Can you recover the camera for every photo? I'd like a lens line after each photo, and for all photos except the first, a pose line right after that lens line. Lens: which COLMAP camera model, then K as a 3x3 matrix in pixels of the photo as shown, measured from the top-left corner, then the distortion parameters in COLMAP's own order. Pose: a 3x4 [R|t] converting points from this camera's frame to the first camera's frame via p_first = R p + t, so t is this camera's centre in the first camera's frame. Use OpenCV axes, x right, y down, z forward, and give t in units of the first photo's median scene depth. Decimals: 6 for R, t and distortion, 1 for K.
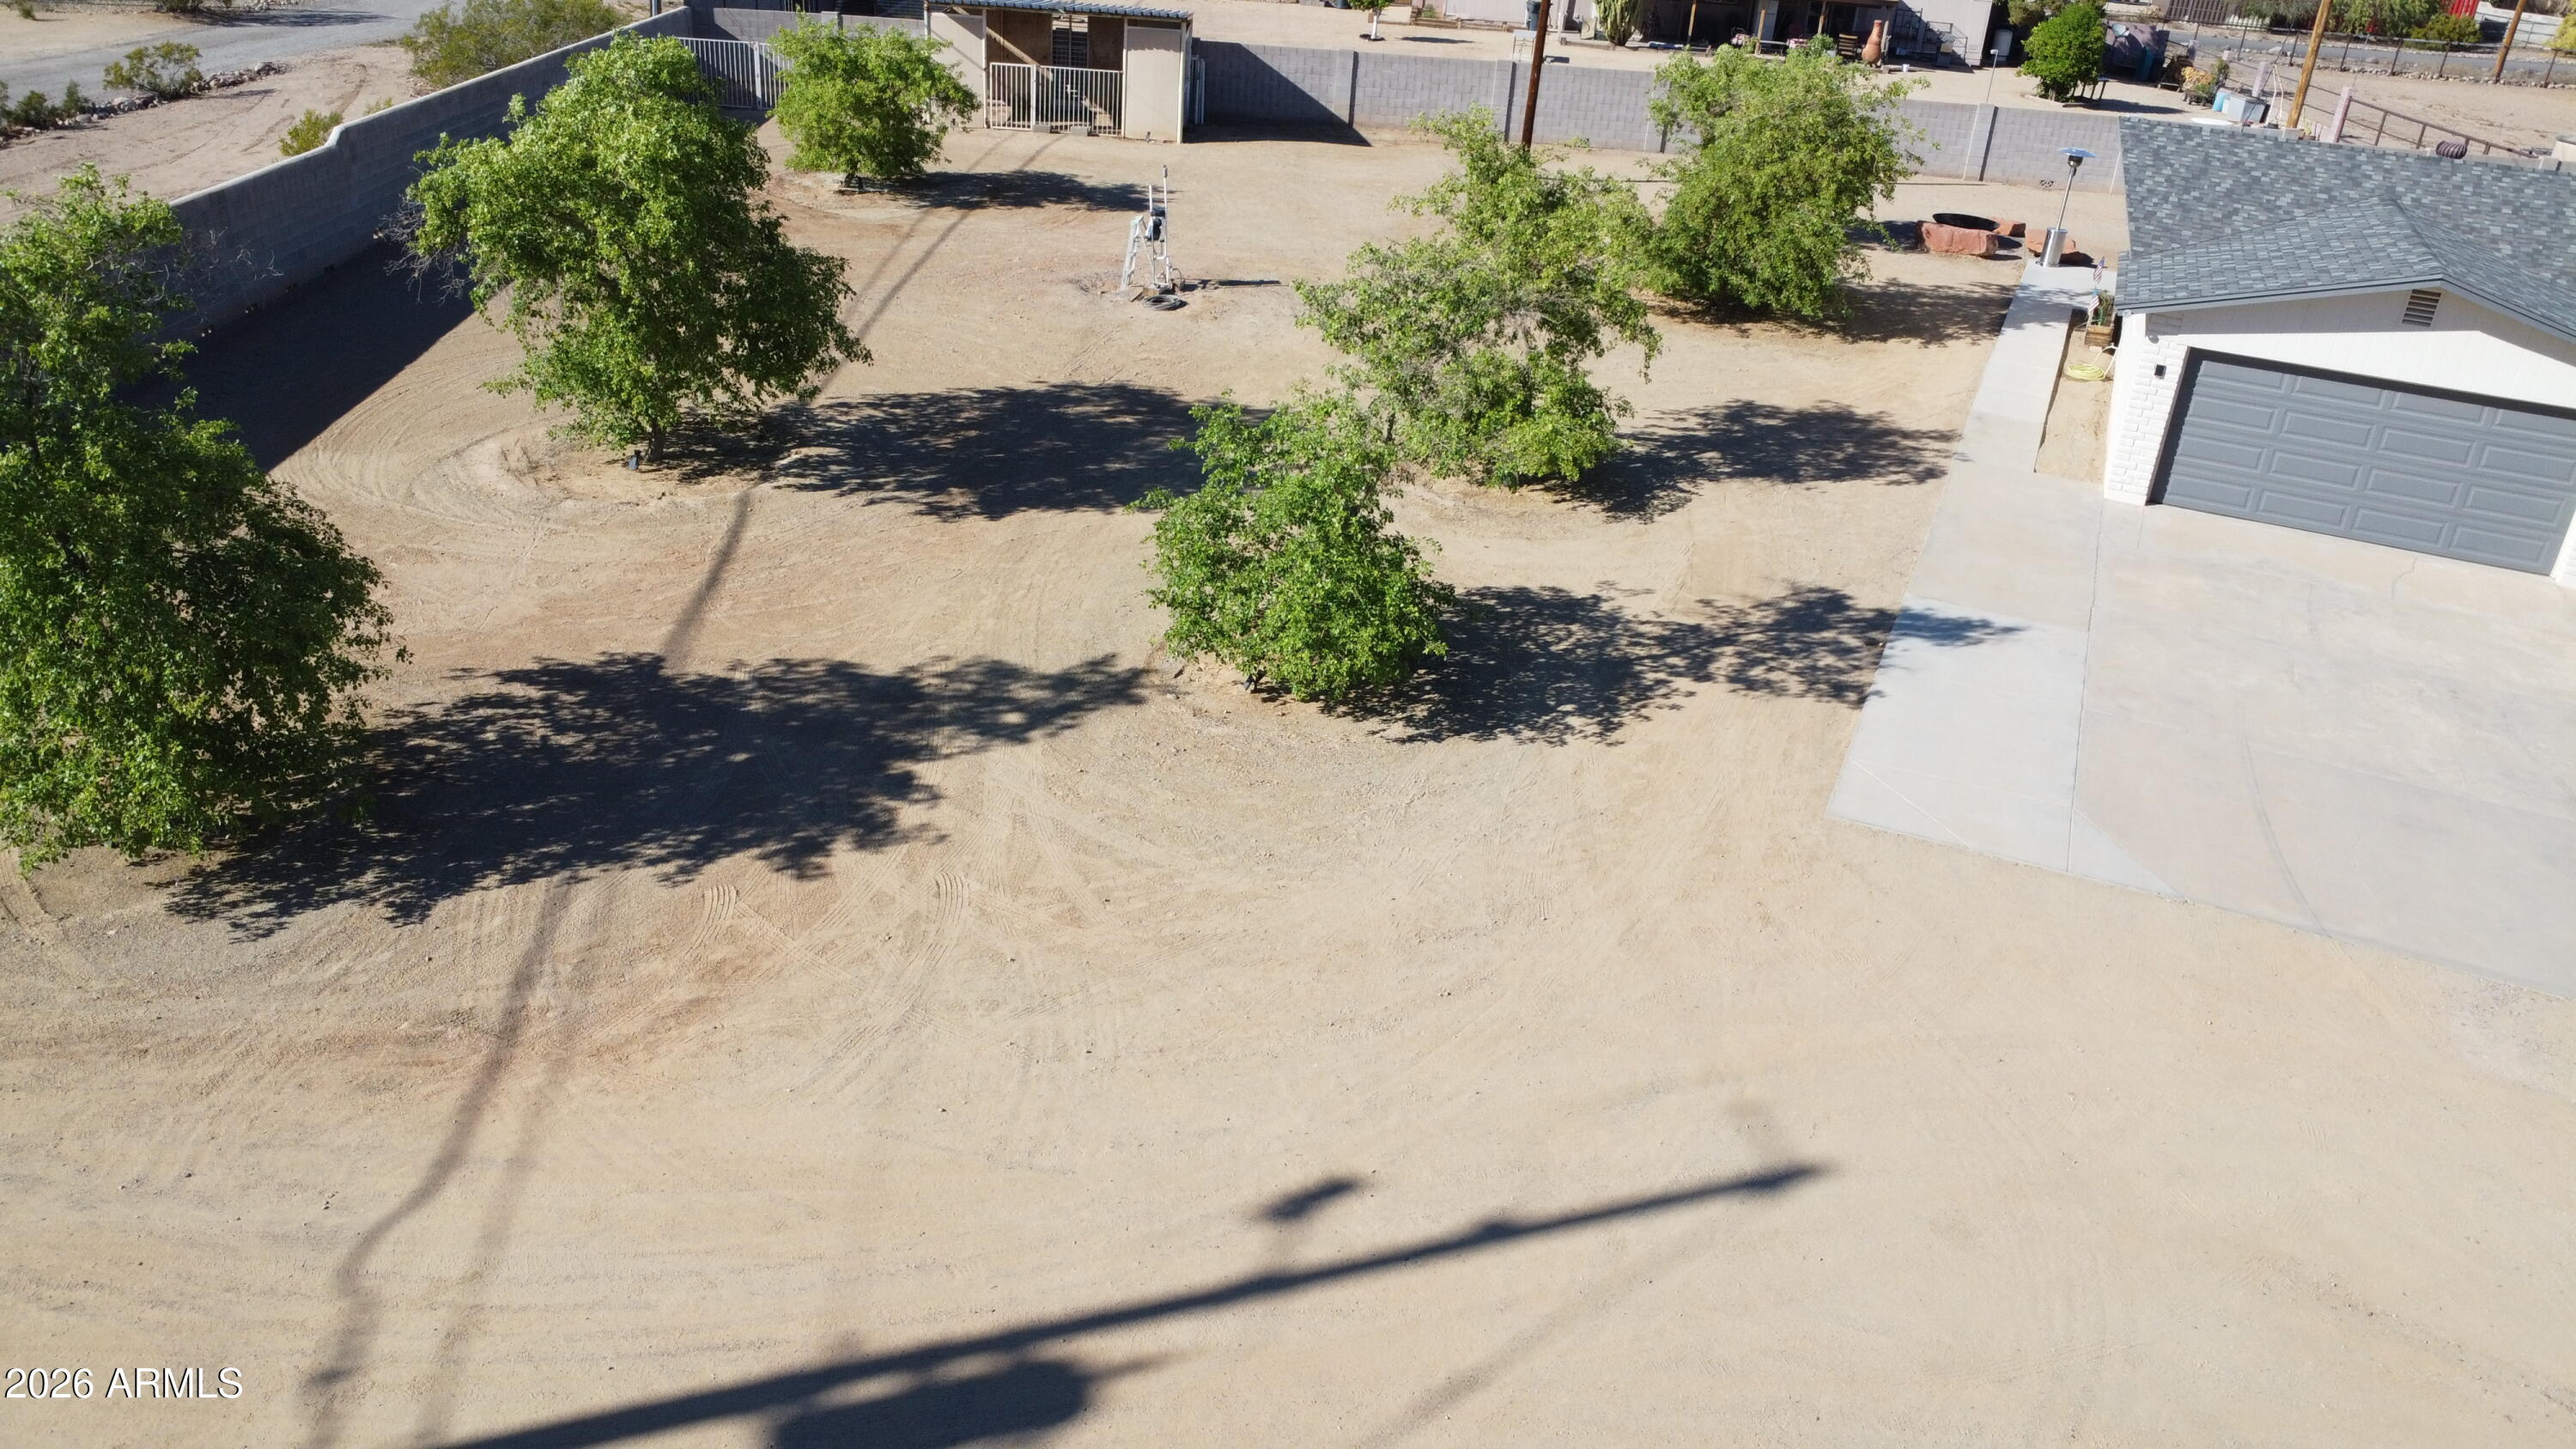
lens RADIAL K [[1864.6, 0, 1284.9], [0, 1864.6, 721.5], [0, 0, 1]] dist [-0.022057, -0.014411]
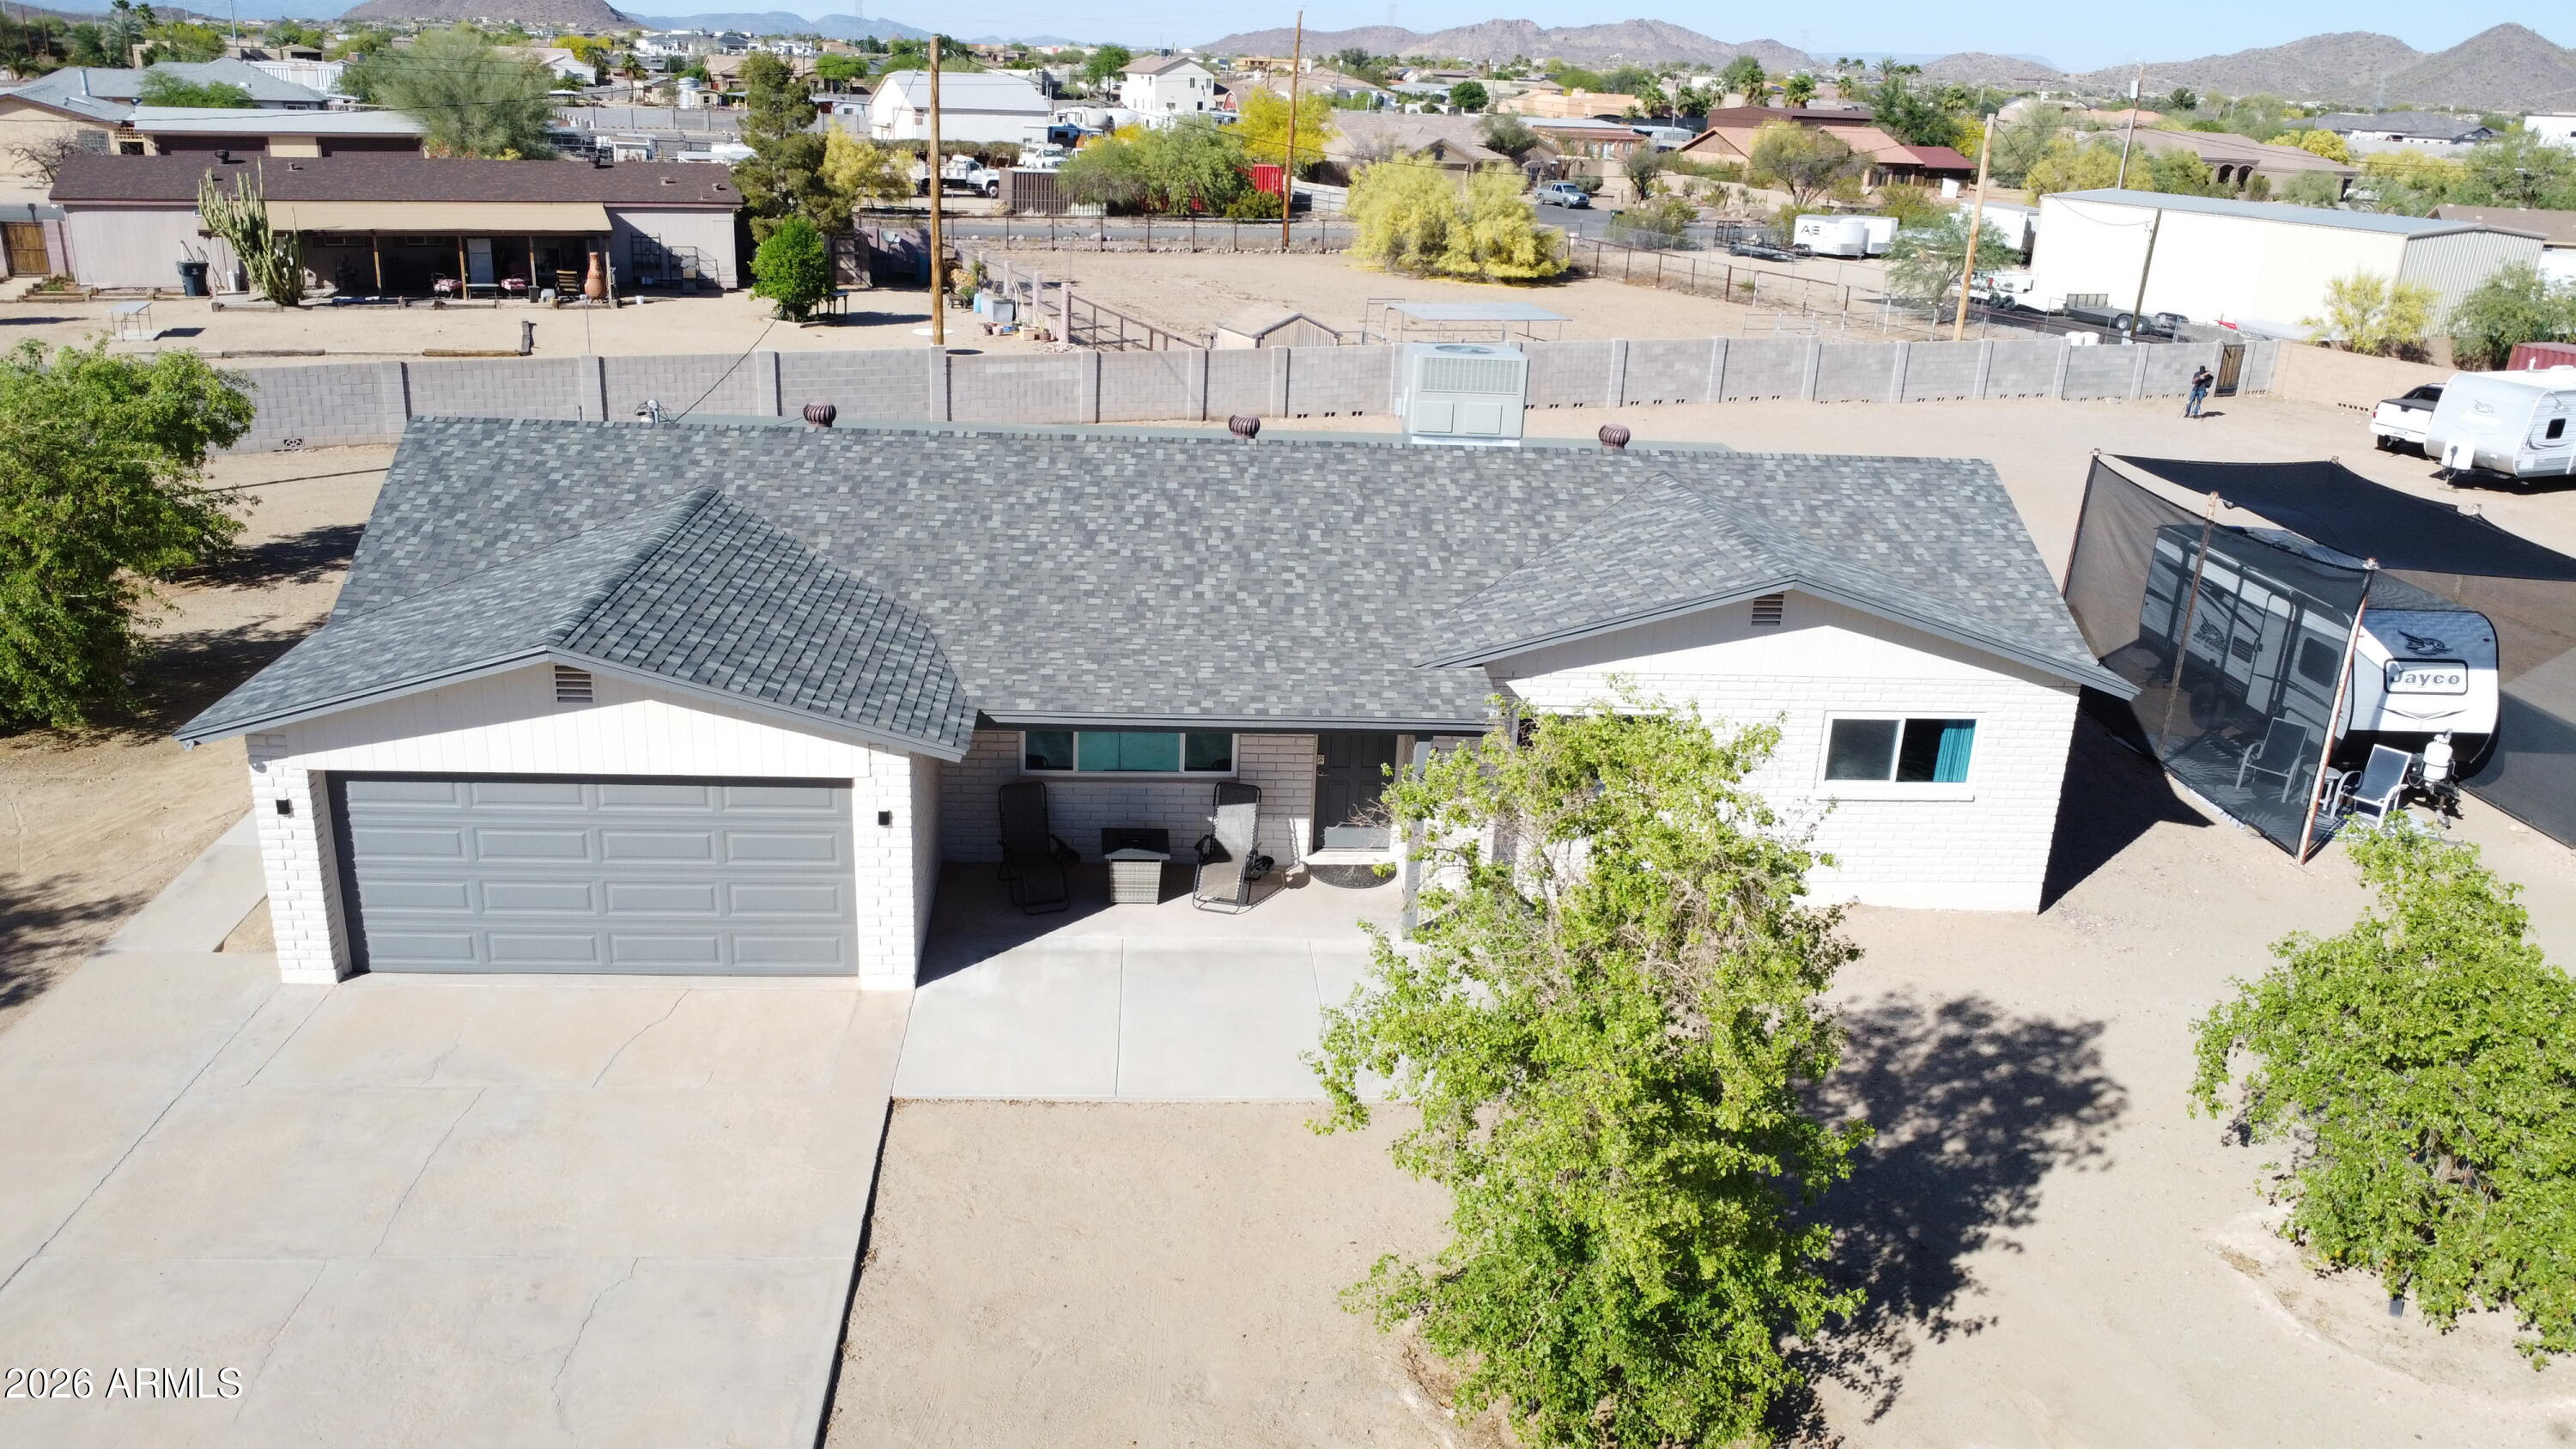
lens RADIAL K [[1864.6, 0, 1284.9], [0, 1864.6, 721.5], [0, 0, 1]] dist [-0.022057, -0.014411]
pose [[0.884168, -0.178473, 0.431735, 0.511617], [0.219488, 0.974499, -0.046653, -0.104214], [-0.412399, 0.136009, 0.900793, 0.200762]]
